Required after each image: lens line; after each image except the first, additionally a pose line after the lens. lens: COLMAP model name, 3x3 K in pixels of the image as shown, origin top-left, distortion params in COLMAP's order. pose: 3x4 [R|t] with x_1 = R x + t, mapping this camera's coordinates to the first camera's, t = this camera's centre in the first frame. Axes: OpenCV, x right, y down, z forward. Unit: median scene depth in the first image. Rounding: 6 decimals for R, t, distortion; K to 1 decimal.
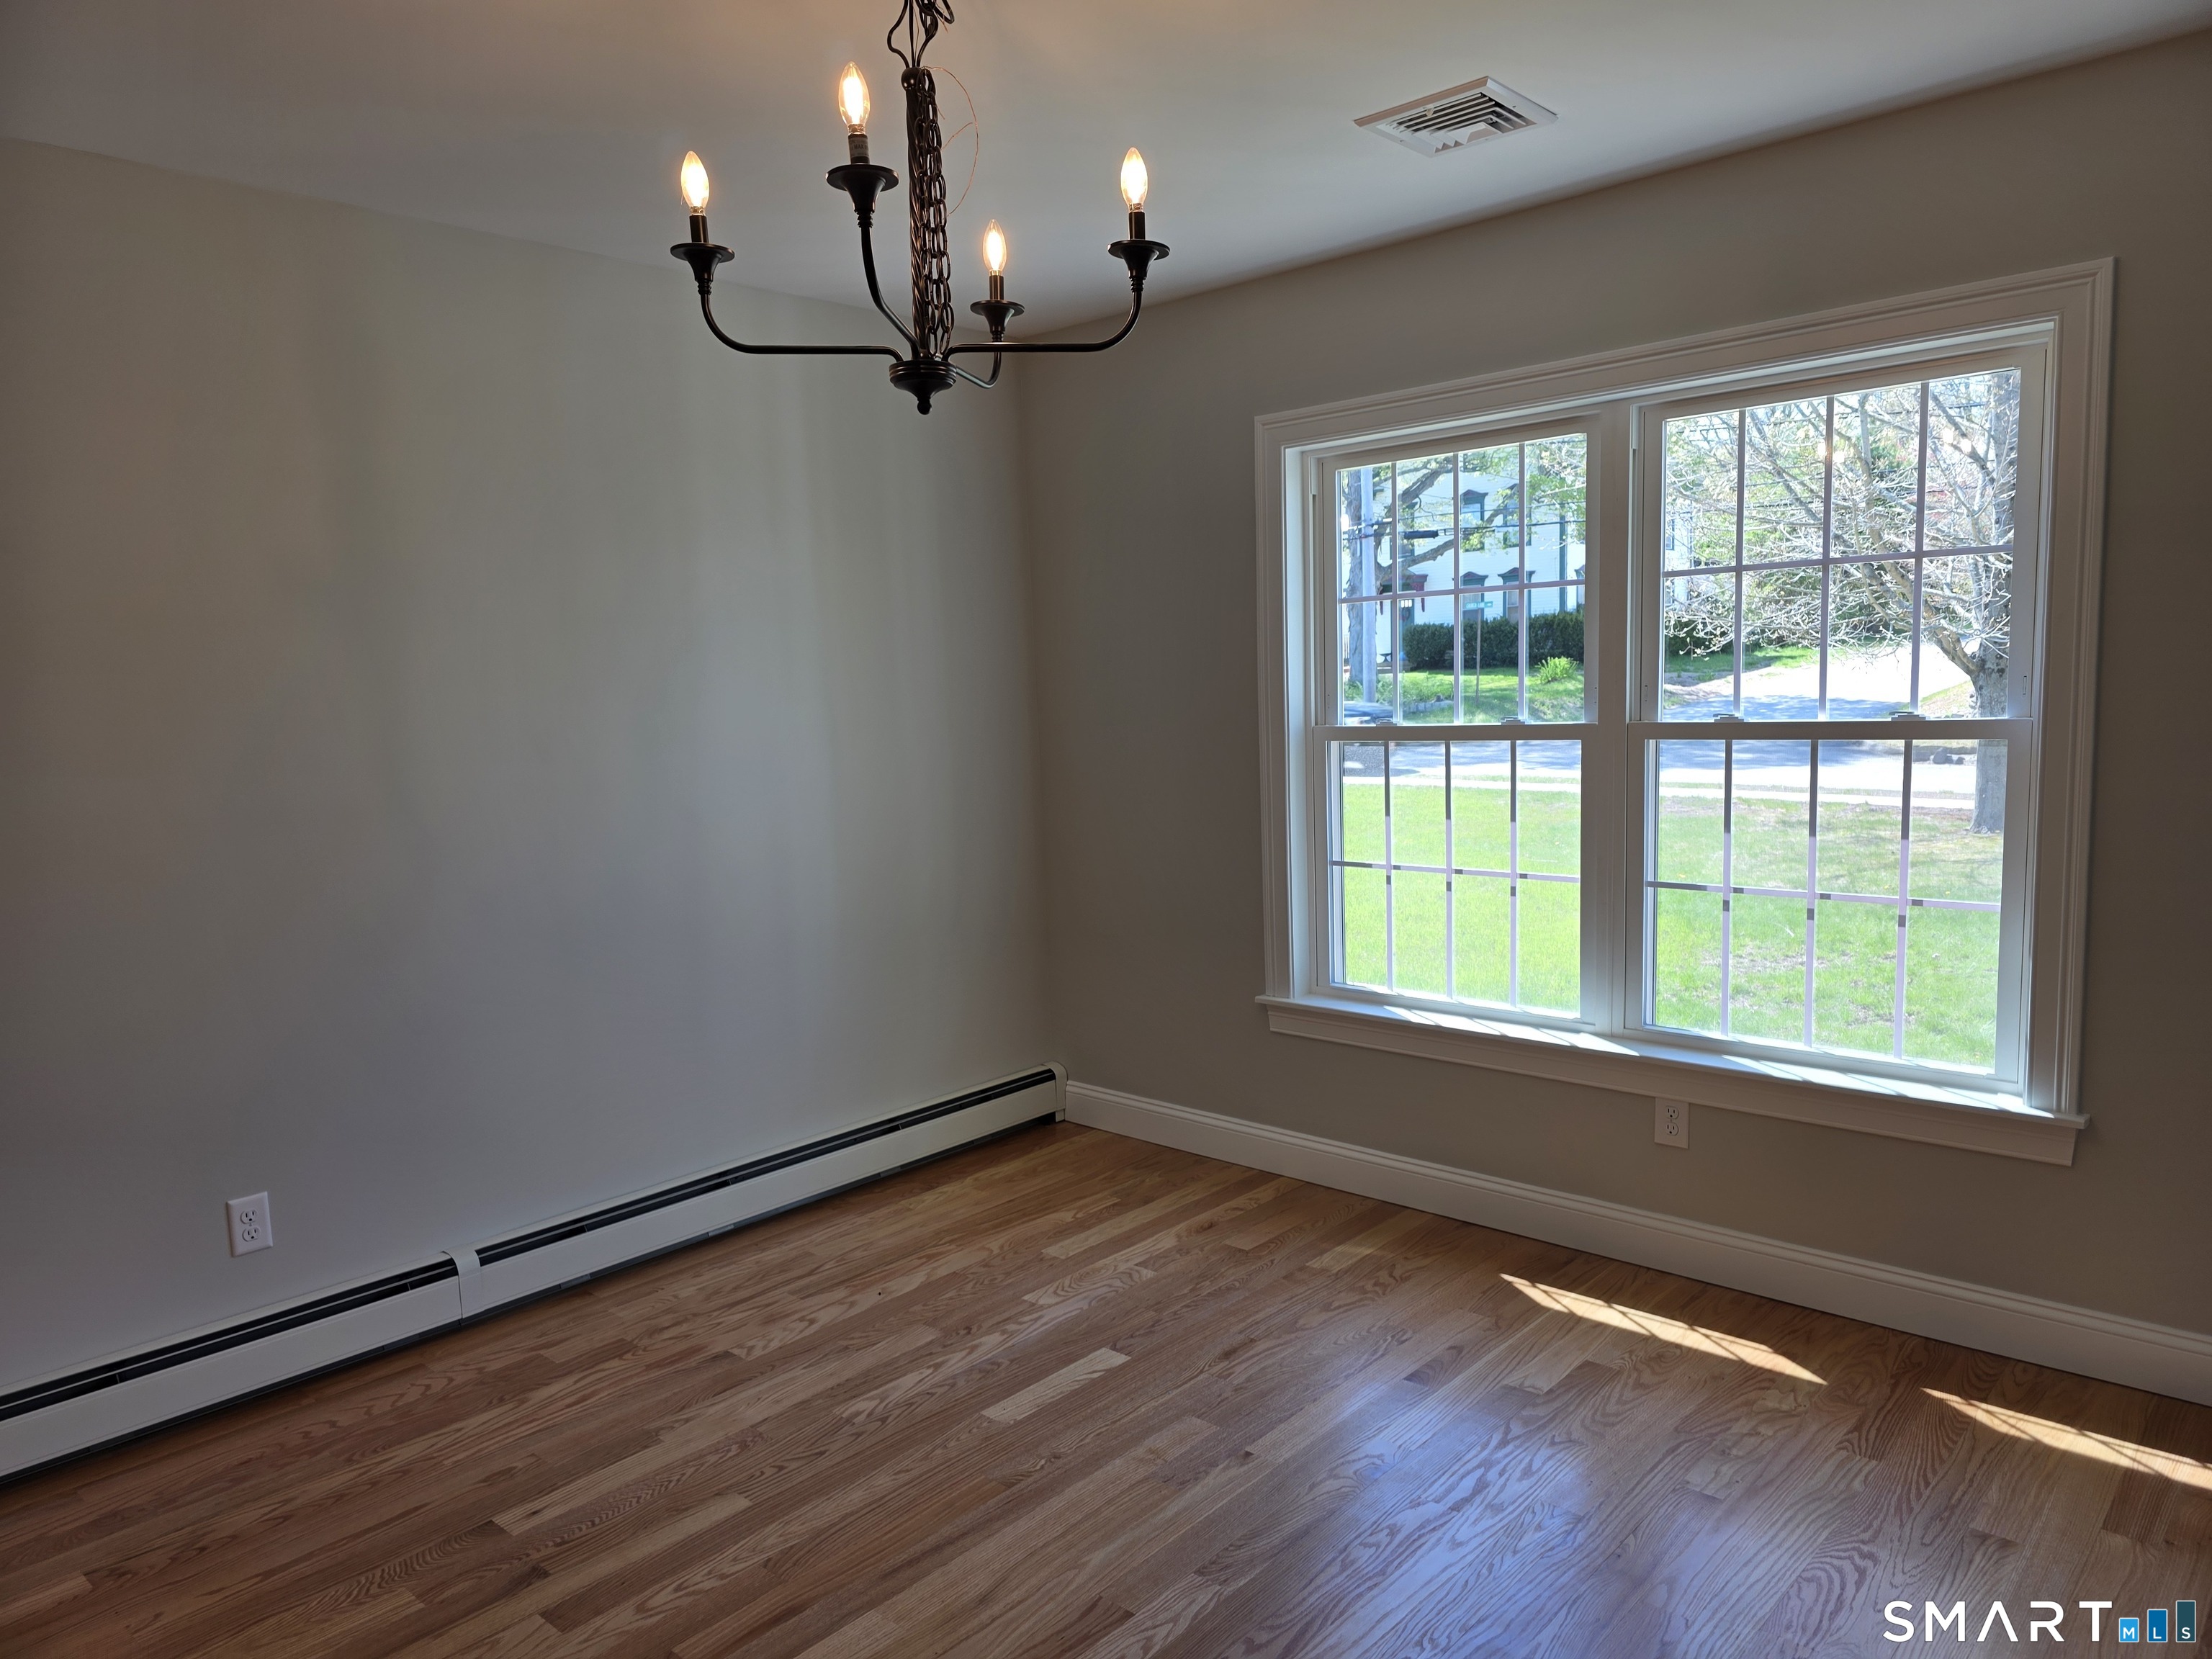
lens RADIAL K [[1465.4, 0, 1099.3], [0, 1465.4, 849.4], [0, 0, 1]] dist [0.065365, -0.057517]
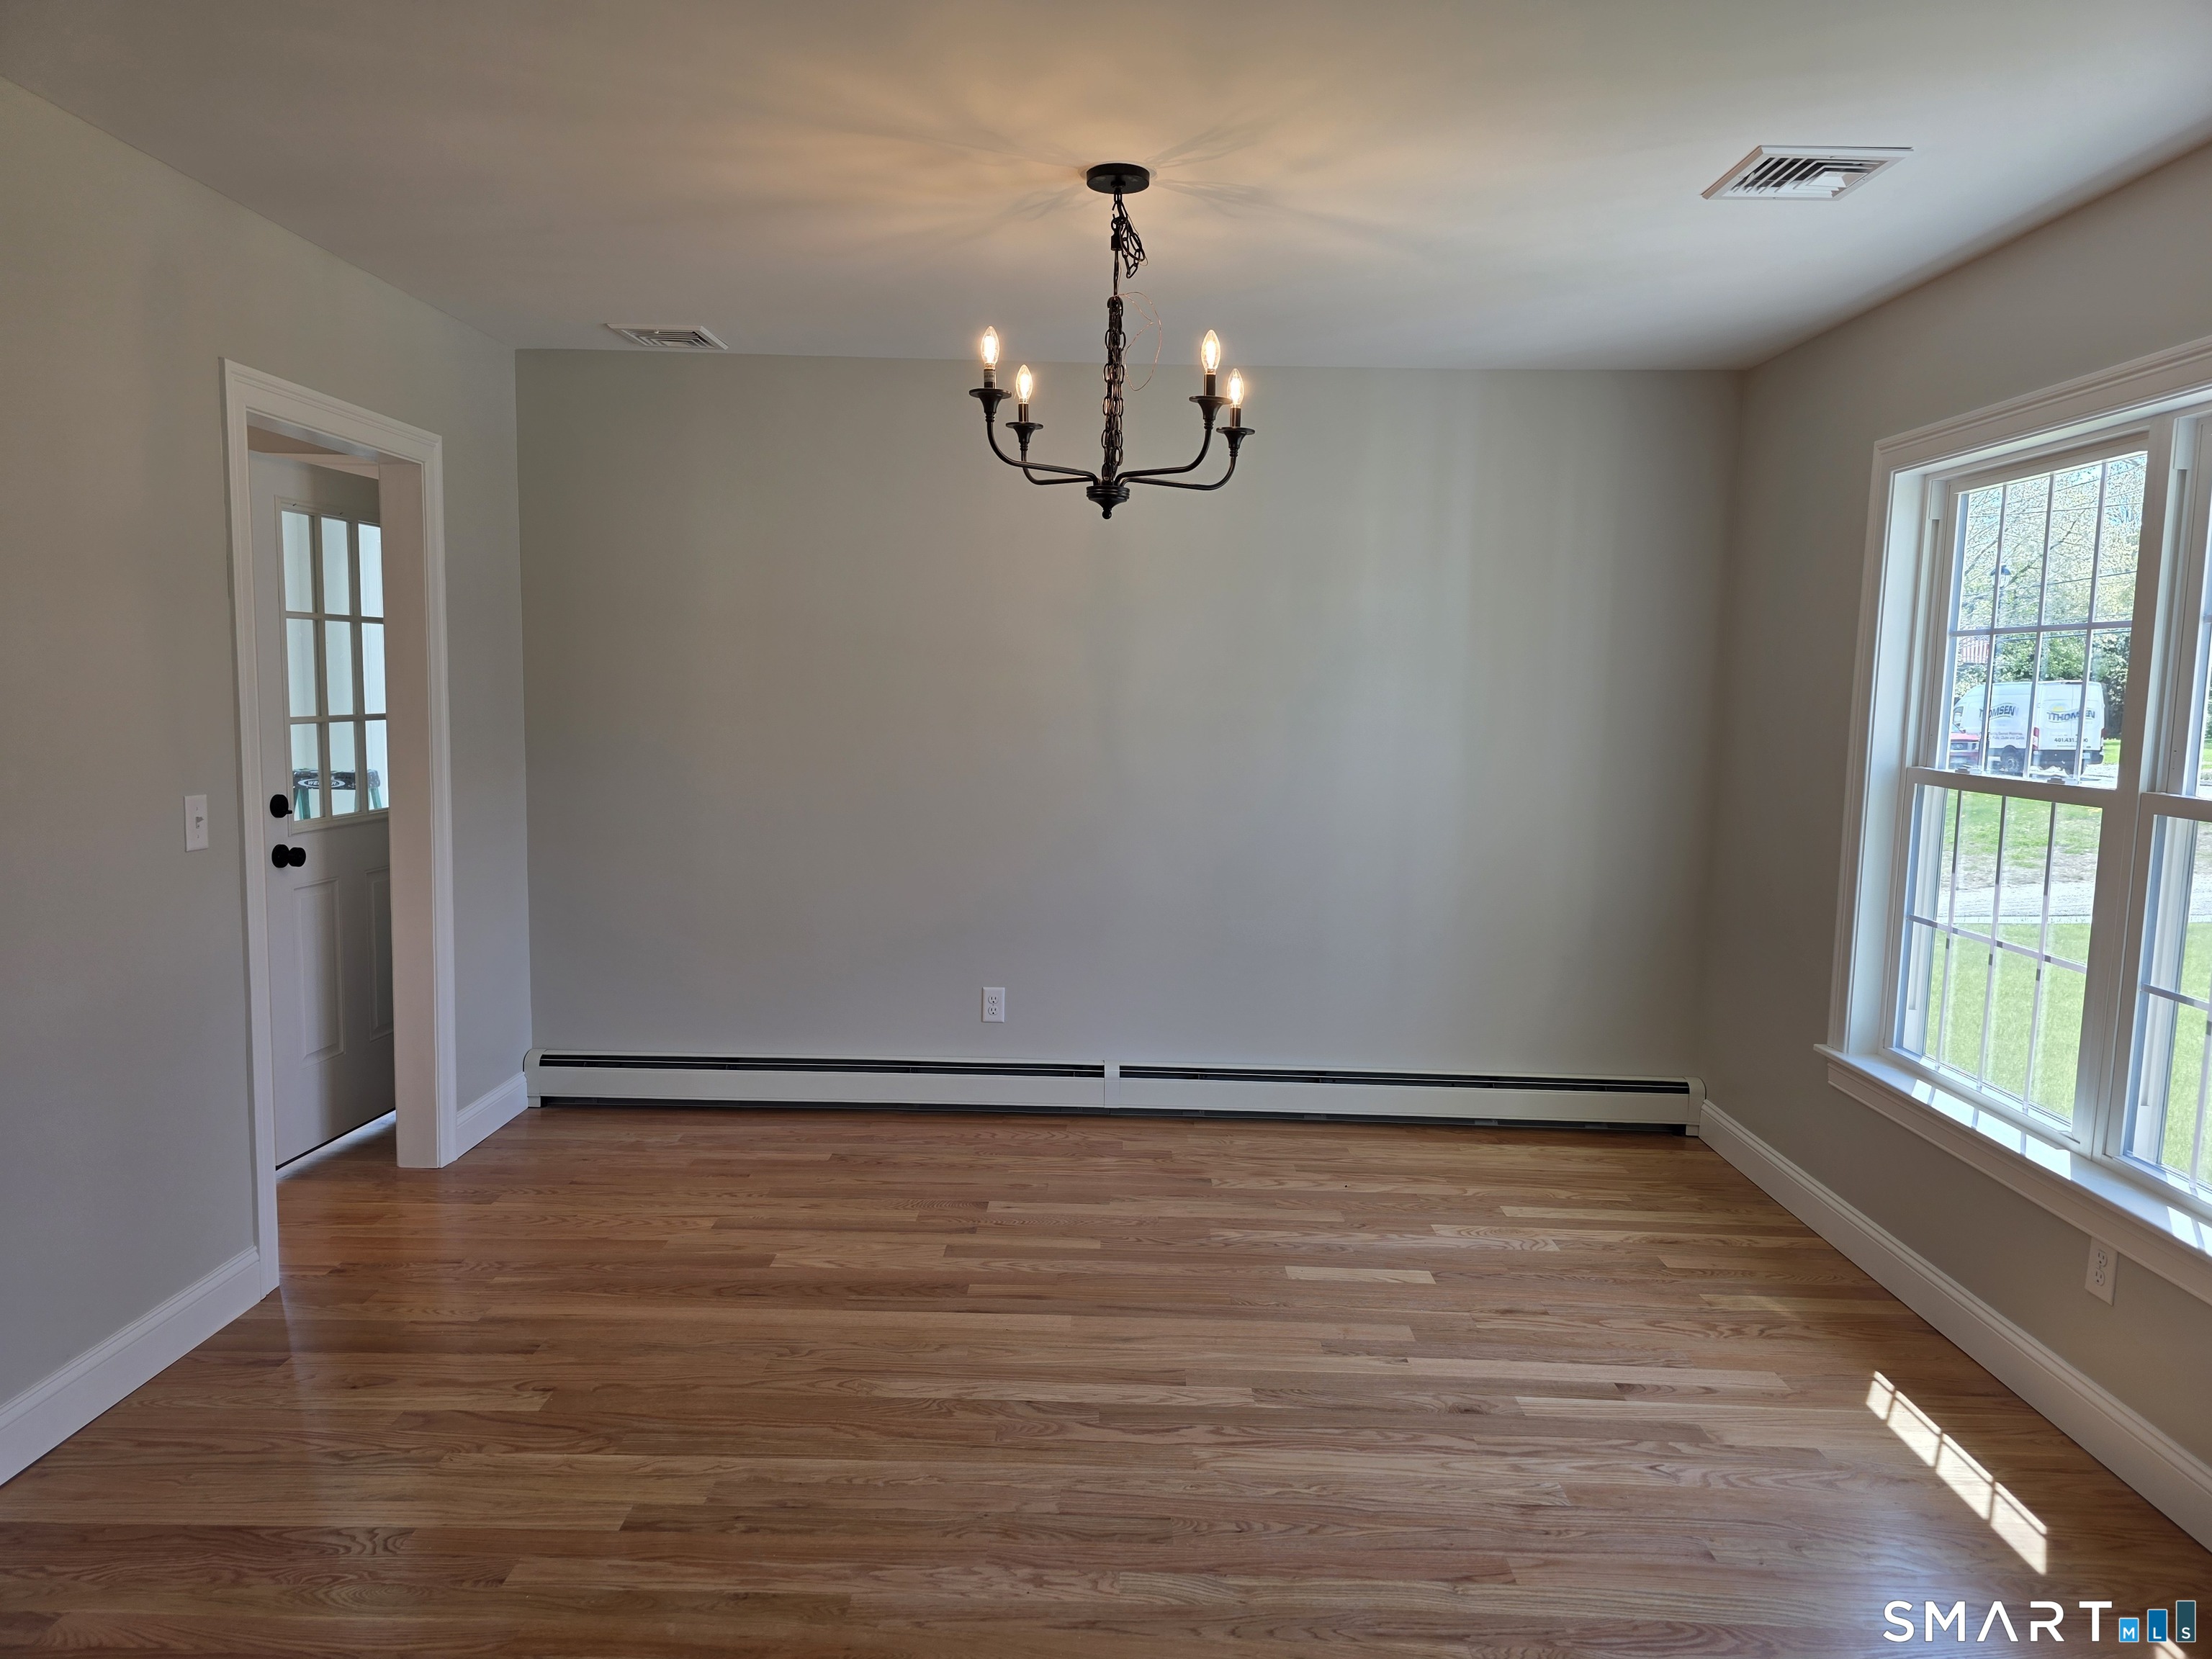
lens RADIAL K [[1481.5, 0, 1115.3], [0, 1481.5, 824.3], [0, 0, 1]] dist [0.065989, -0.060041]
pose [[0.672335, 0.126810, -0.729305, 0.615890], [-0.134277, 0.989765, 0.048310, -0.033706], [0.727967, 0.065449, 0.682481, -0.008812]]
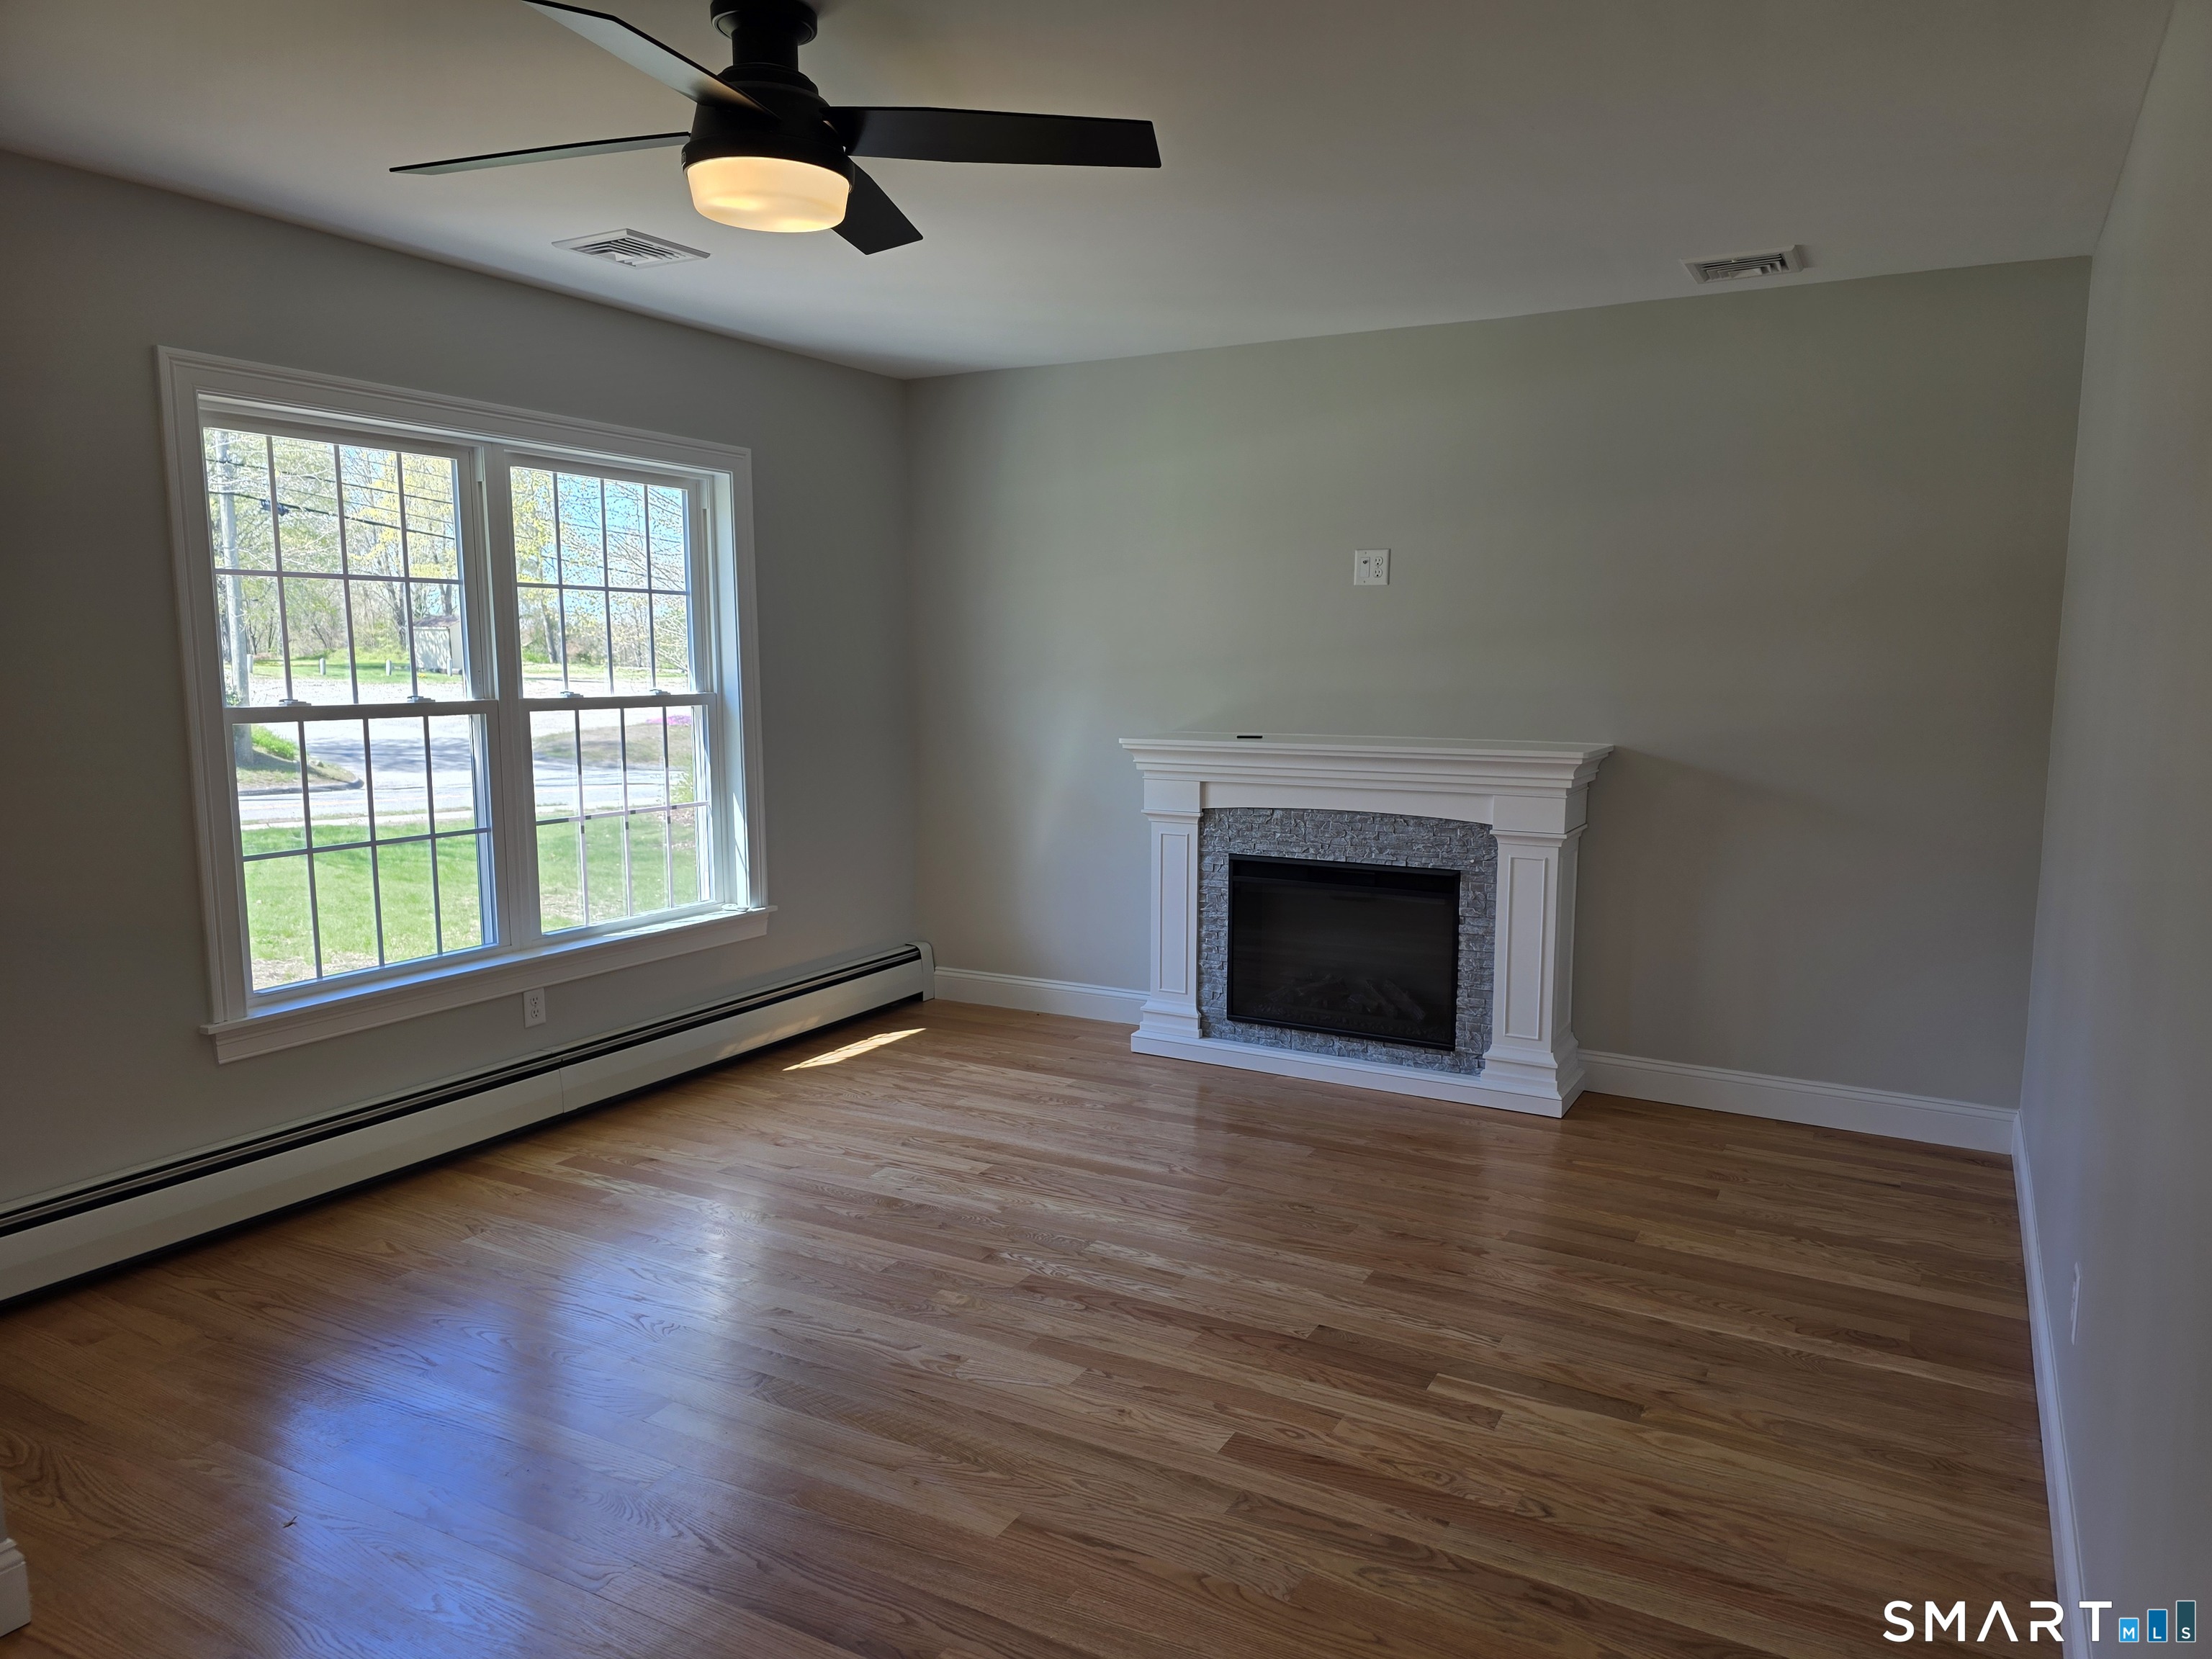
lens RADIAL K [[1475.2, 0, 1141.6], [0, 1475.2, 838.1], [0, 0, 1]] dist [0.069354, -0.064645]
pose [[-0.238344, -0.082693, 0.967654, -1.055366], [0.123036, 0.985769, 0.114547, -0.050360], [-0.963356, 0.146358, -0.224778, 0.815420]]
